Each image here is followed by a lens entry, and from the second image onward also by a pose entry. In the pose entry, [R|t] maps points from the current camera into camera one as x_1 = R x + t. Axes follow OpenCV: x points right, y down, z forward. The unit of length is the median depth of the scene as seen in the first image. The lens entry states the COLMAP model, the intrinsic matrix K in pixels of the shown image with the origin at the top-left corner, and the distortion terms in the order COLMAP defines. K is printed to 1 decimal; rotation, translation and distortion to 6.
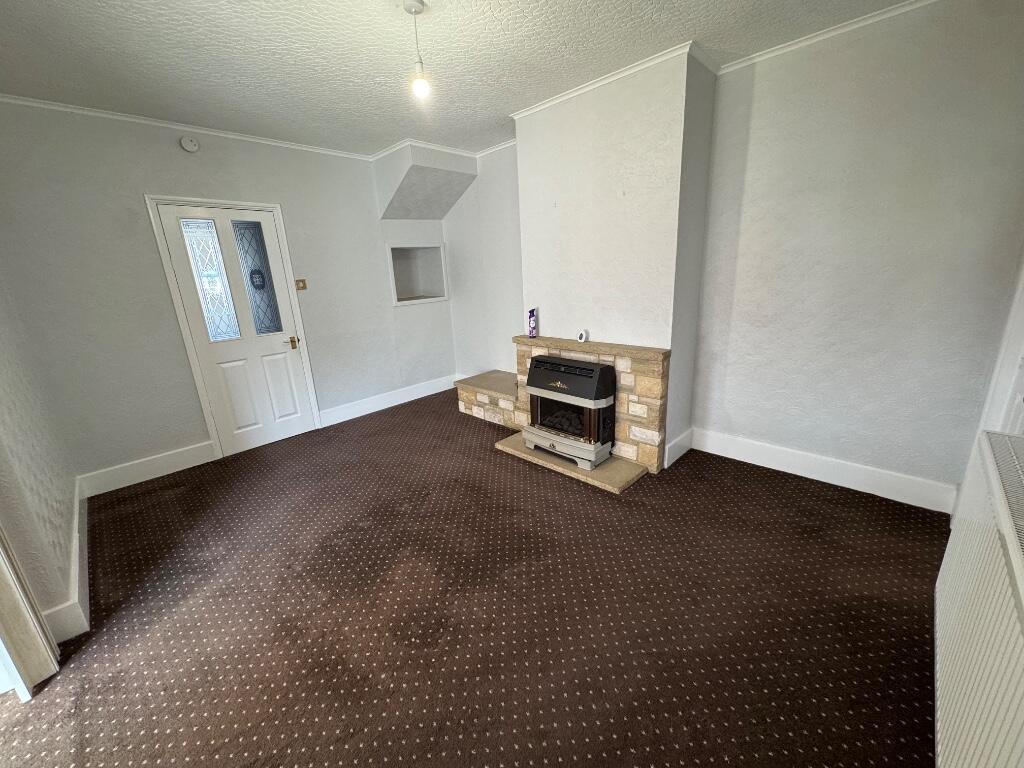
lens RADIAL K [[405.1, 0, 512.3], [0, 405.1, 384.6], [0, 0, 1]] dist [0.002195, 0.000261]
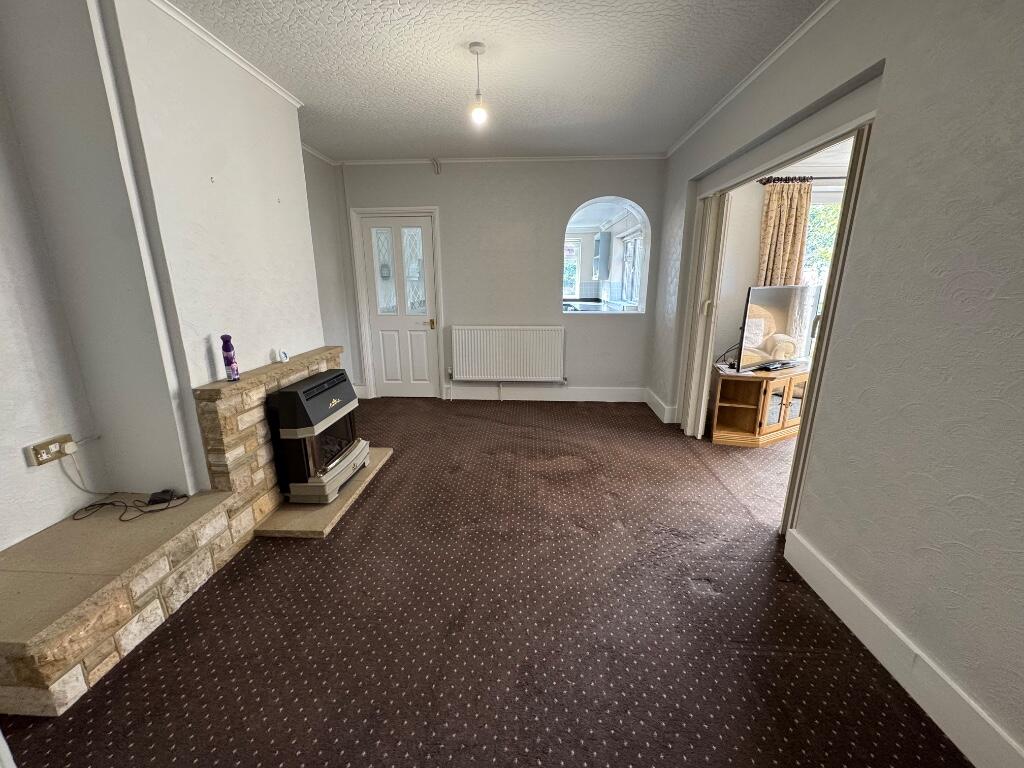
lens RADIAL K [[405.1, 0, 512.3], [0, 405.1, 383.1], [0, 0, 1]] dist [0.002195, 0.000261]
pose [[-0.650109, -0.149101, 0.745069, -0.638949], [0.239733, 0.890227, 0.387328, -0.231528], [-0.721031, 0.430423, -0.543001, 0.933831]]
